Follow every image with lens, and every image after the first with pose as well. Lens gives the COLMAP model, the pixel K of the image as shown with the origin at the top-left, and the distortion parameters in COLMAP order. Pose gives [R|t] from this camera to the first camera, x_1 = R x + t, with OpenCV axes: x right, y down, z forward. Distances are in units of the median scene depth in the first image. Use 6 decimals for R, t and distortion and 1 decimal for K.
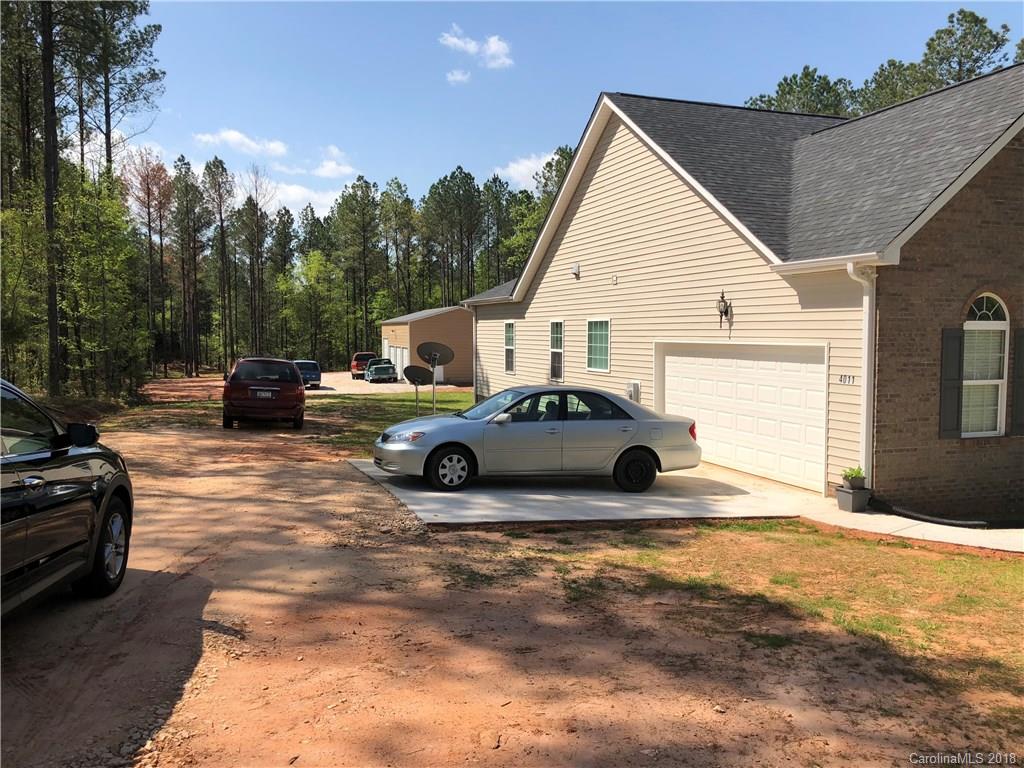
lens RADIAL K [[839.4, 0, 522.4], [0, 839.4, 379.5], [0, 0, 1]] dist [0.041829, -0.031270]
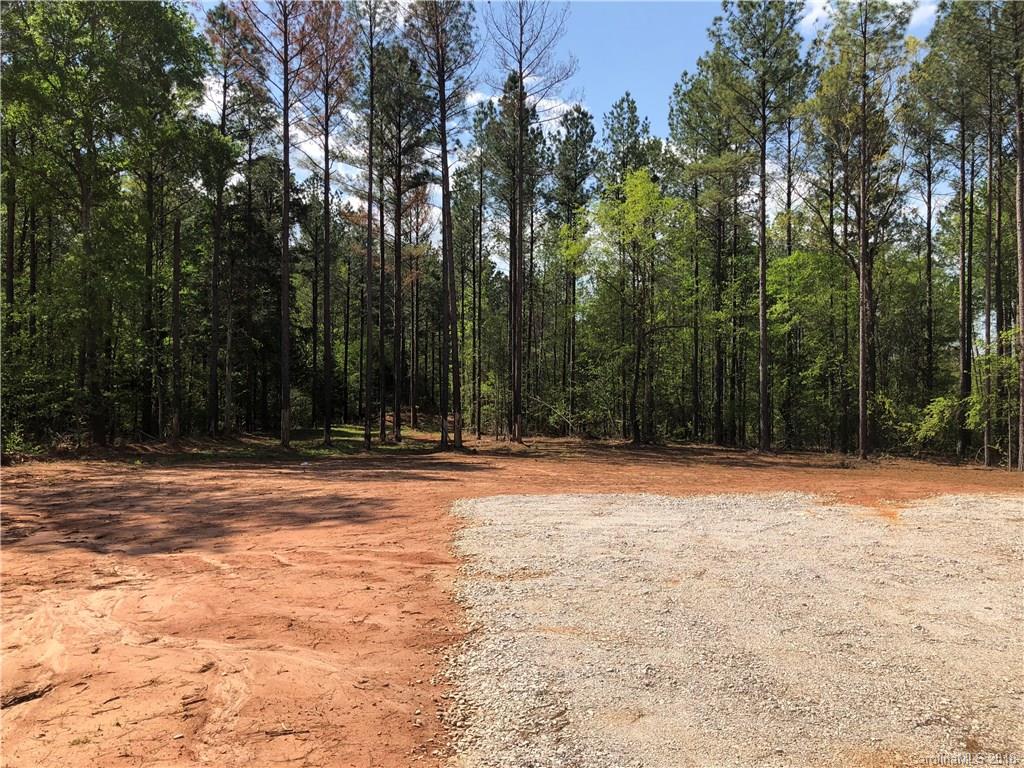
lens RADIAL K [[839.4, 0, 516.5], [0, 839.4, 379.8], [0, 0, 1]] dist [0.041829, -0.031270]
pose [[0.945454, 0.008553, -0.325645, -0.152357], [-0.028255, 0.998041, -0.055821, -0.013481], [0.324529, 0.061977, 0.943843, 0.526200]]
